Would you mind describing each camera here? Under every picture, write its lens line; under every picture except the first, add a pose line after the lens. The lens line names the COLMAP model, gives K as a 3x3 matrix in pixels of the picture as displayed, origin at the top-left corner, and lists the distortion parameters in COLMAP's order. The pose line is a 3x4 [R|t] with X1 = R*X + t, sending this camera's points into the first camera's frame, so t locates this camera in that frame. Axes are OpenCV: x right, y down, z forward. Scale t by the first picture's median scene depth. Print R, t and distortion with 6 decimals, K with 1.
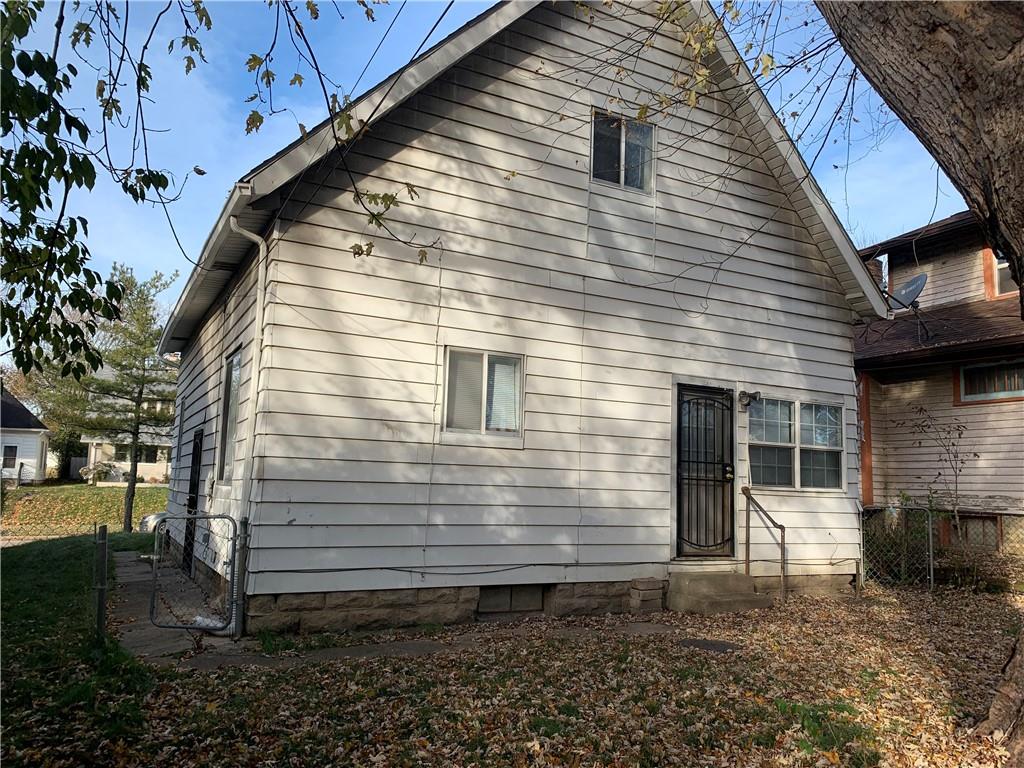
lens RADIAL K [[767.9, 0, 506.5], [0, 767.9, 385.9], [0, 0, 1]] dist [0.033706, -0.032839]
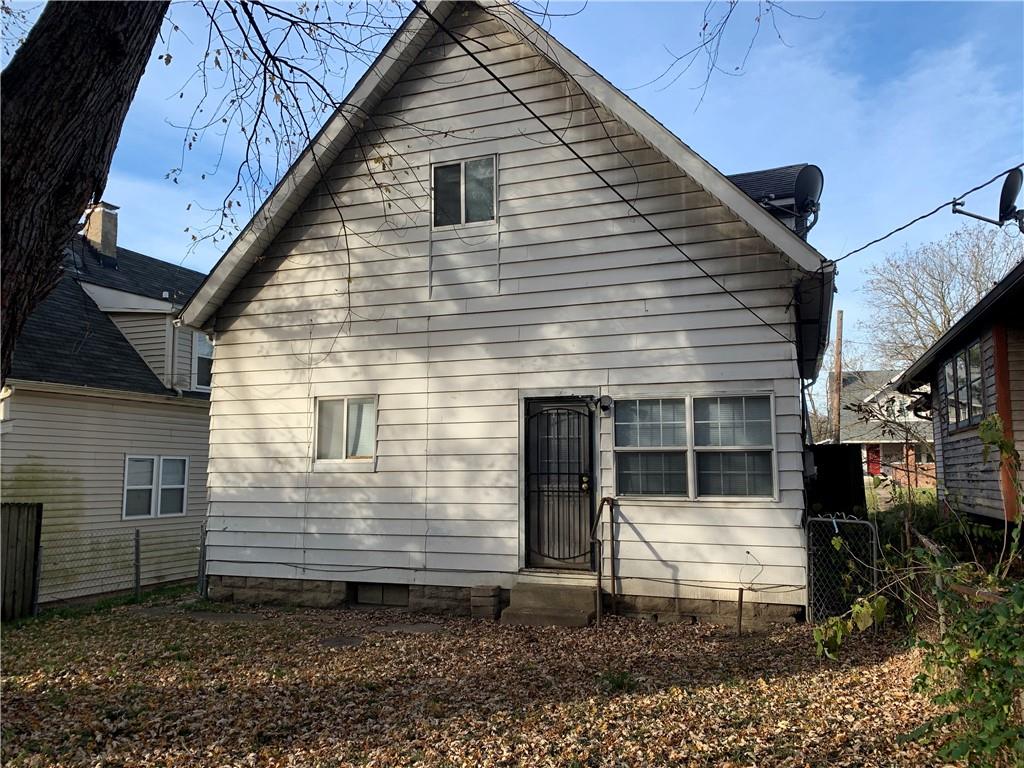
lens RADIAL K [[767.9, 0, 512.4], [0, 767.9, 382.8], [0, 0, 1]] dist [0.033706, -0.032839]
pose [[0.676023, -0.117349, -0.727477, 1.027919], [0.121162, 0.991503, -0.047346, 0.024236], [0.726852, -0.056135, 0.684497, 0.311499]]
